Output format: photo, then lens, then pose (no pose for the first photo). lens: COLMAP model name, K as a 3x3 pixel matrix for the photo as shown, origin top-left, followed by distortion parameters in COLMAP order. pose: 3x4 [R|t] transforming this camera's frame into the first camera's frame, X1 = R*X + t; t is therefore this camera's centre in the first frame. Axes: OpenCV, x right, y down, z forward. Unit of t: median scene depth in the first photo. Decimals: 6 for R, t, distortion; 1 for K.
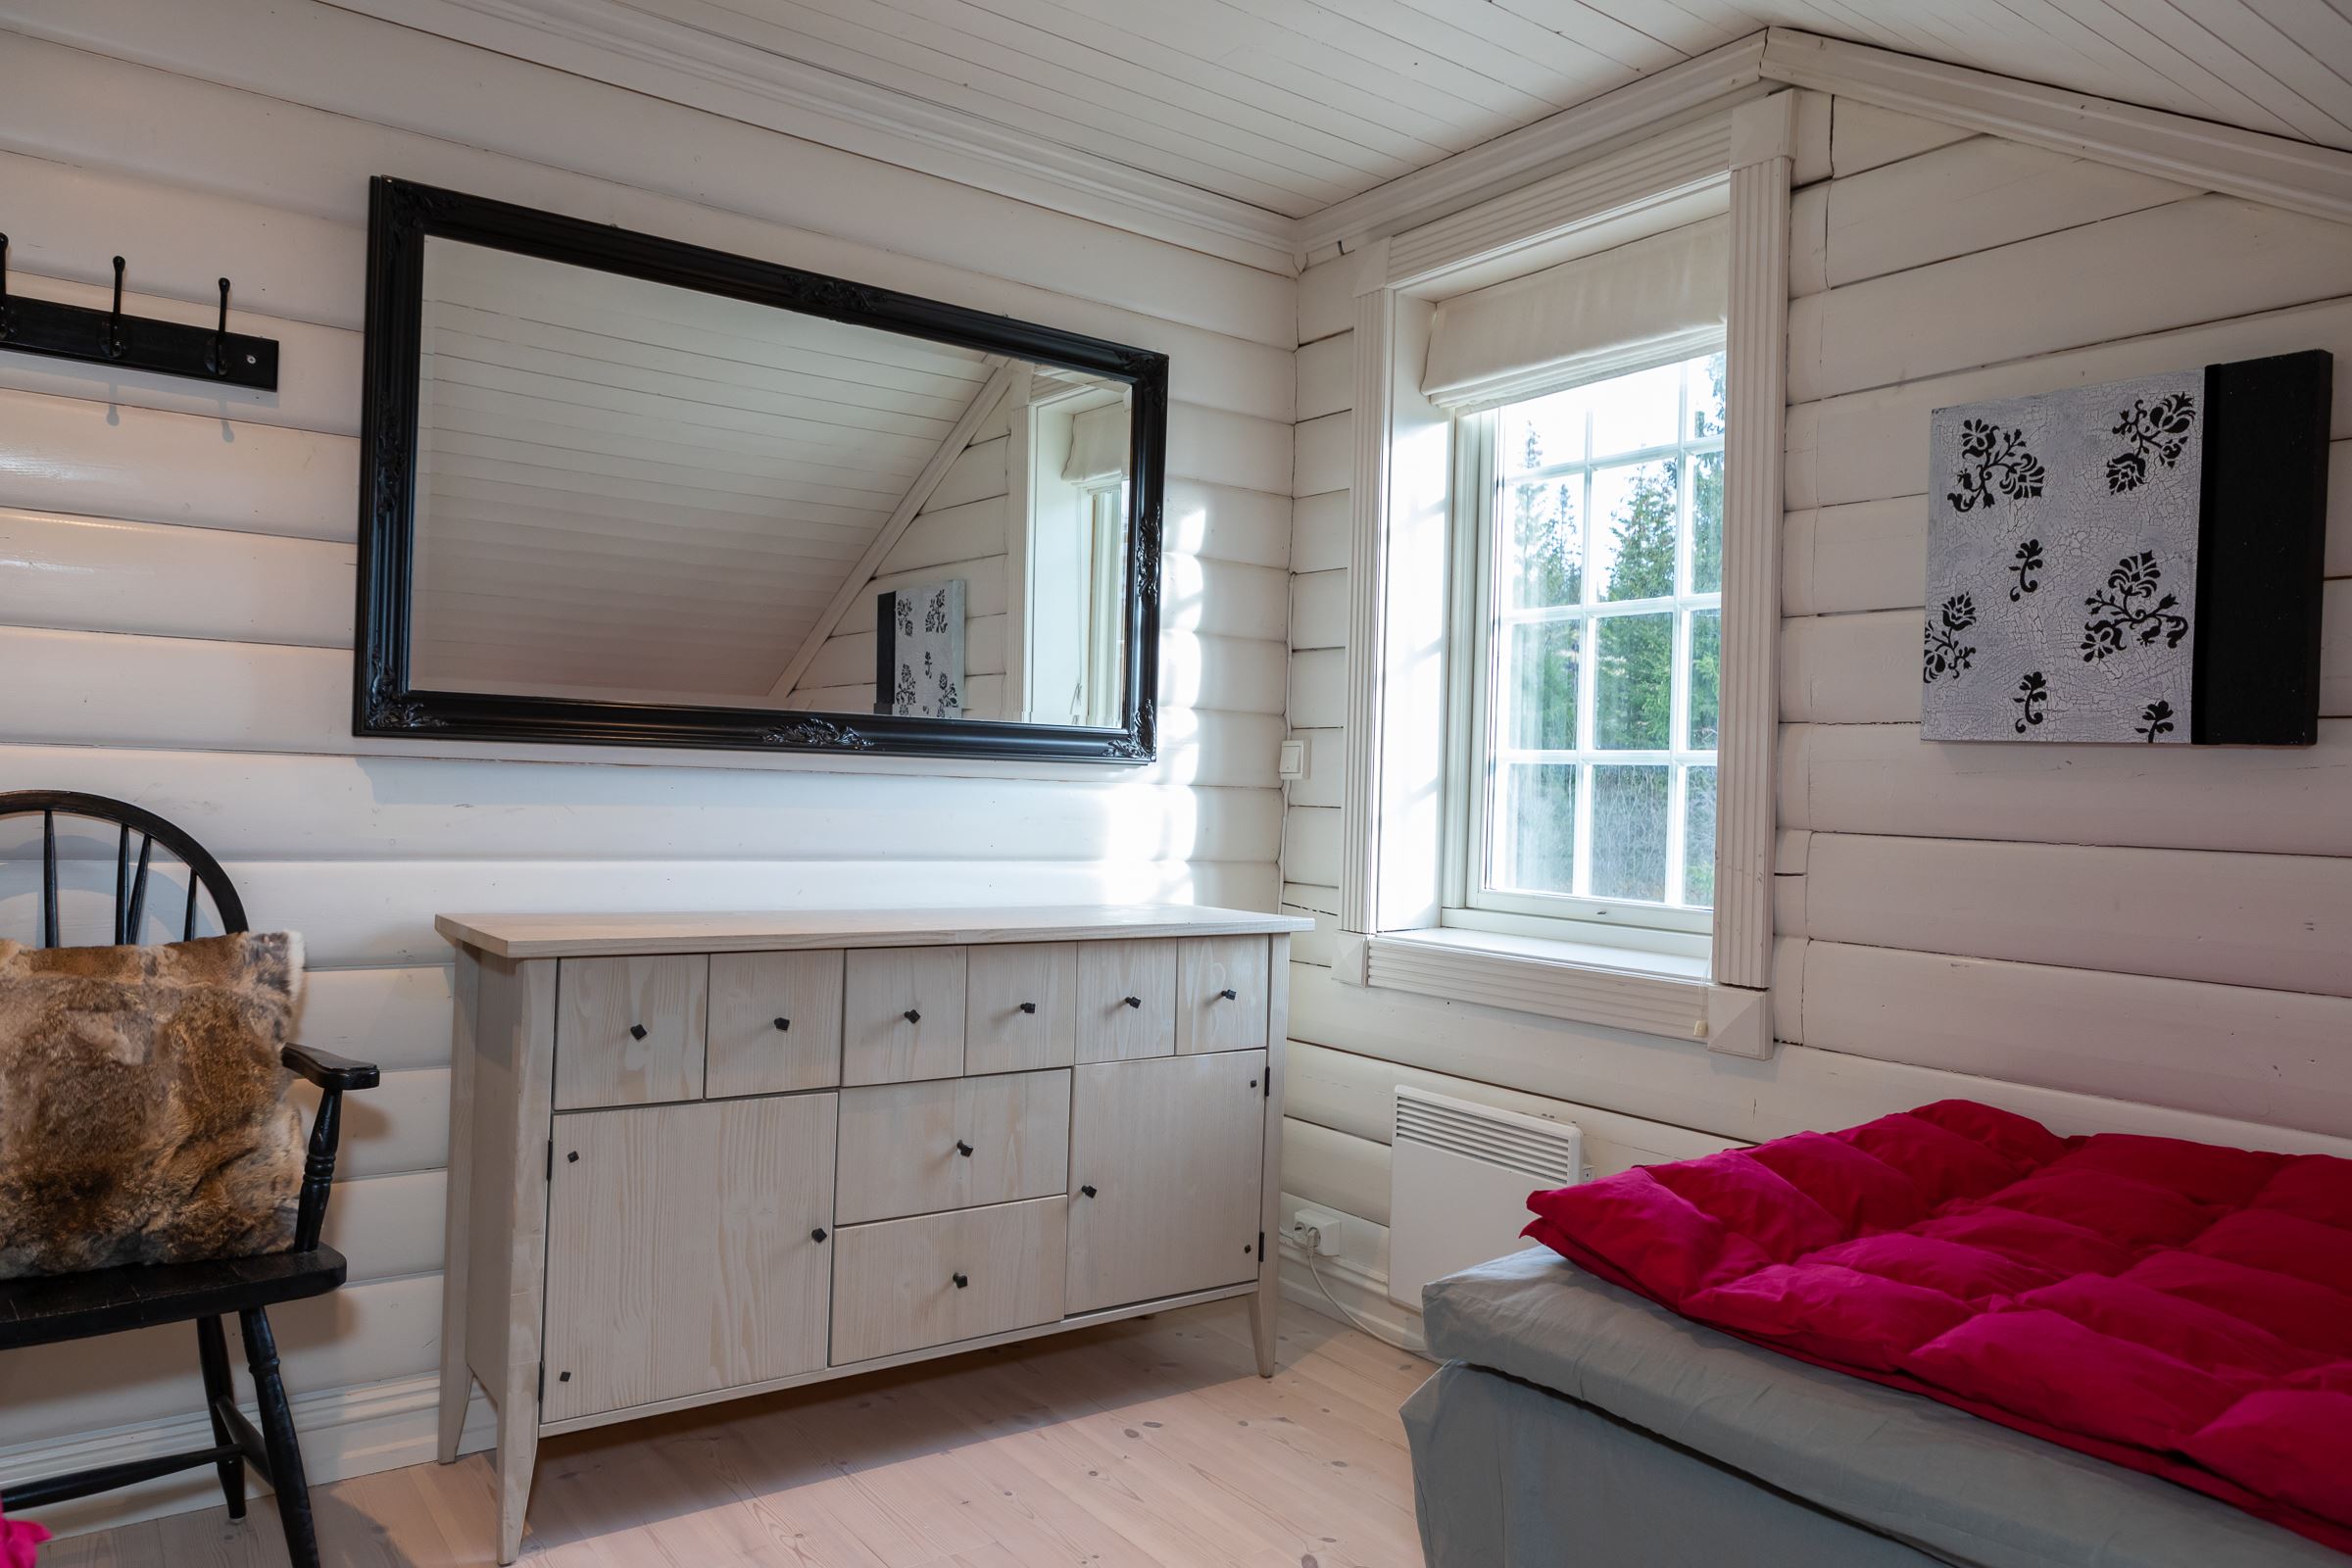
lens RADIAL K [[1580.8, 0, 1176.0], [0, 1580.8, 784.0], [0, 0, 1]] dist [-0.003617, 0.000529]
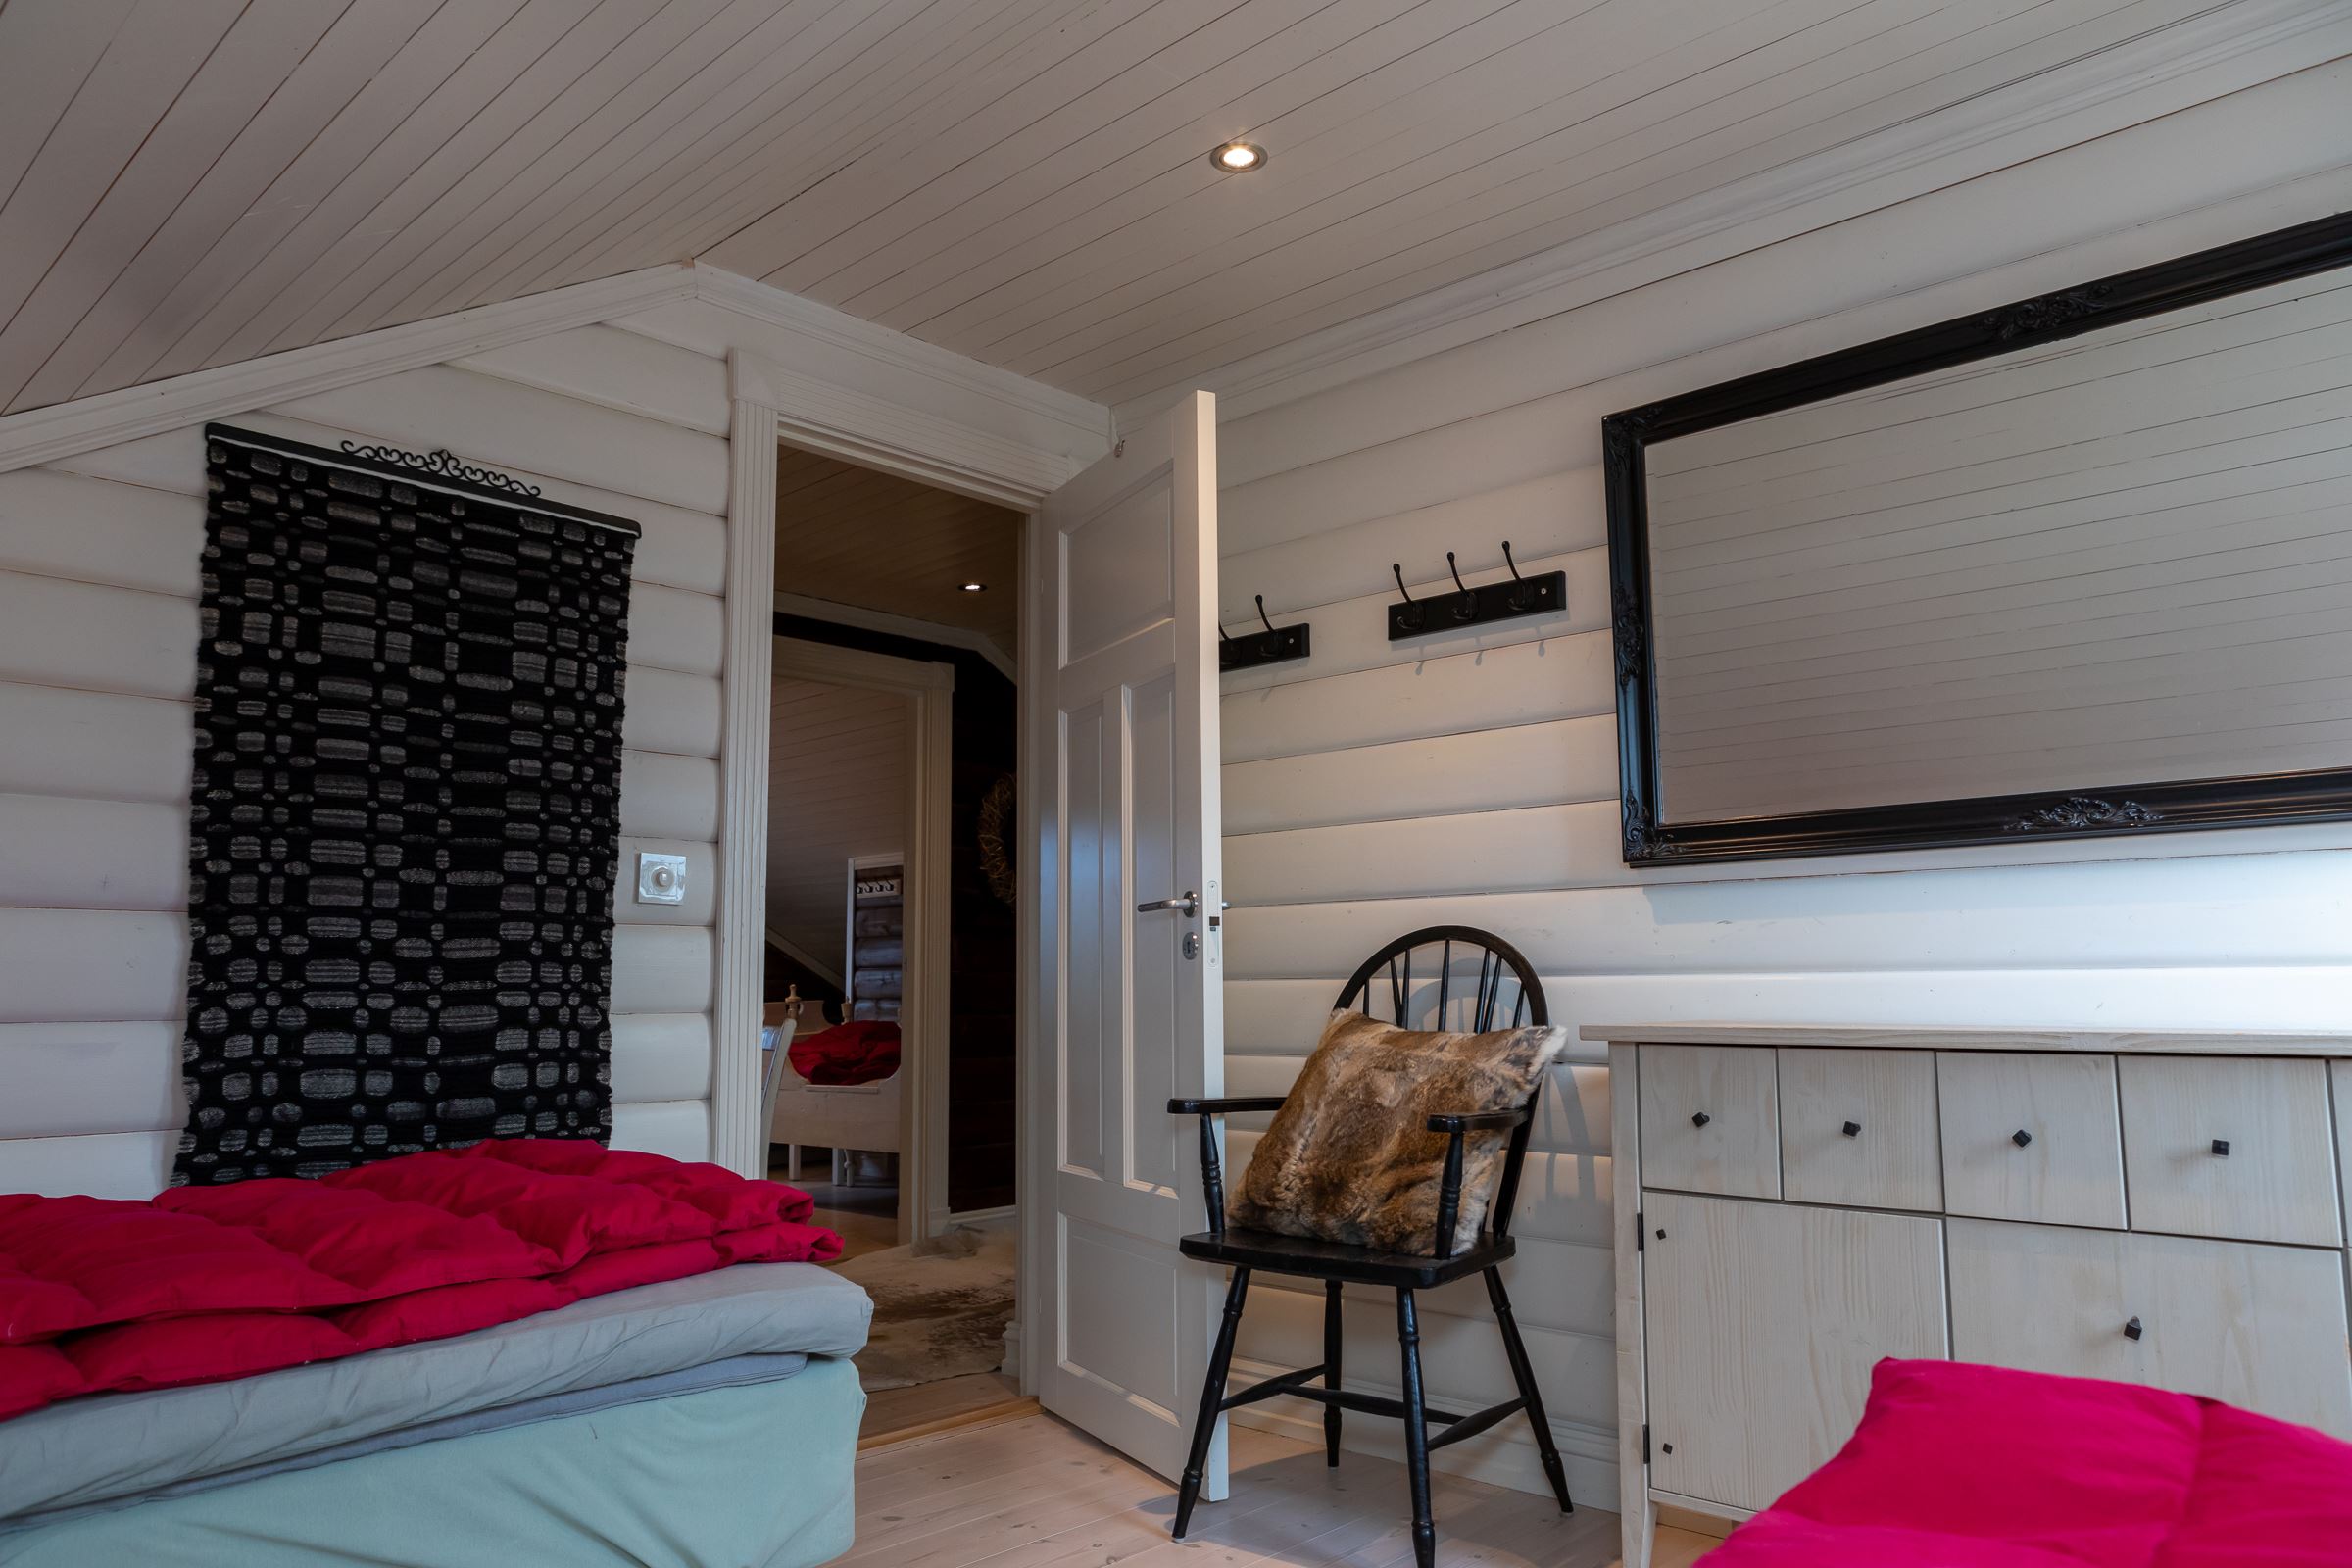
lens RADIAL K [[1580.8, 0, 1176.0], [0, 1580.8, 784.0], [0, 0, 1]] dist [-0.003617, 0.000529]
pose [[0.191399, -0.162217, -0.968014, 0.609612], [0.017272, 0.986652, -0.161925, 0.098340], [0.981360, 0.014273, 0.191646, 0.447858]]
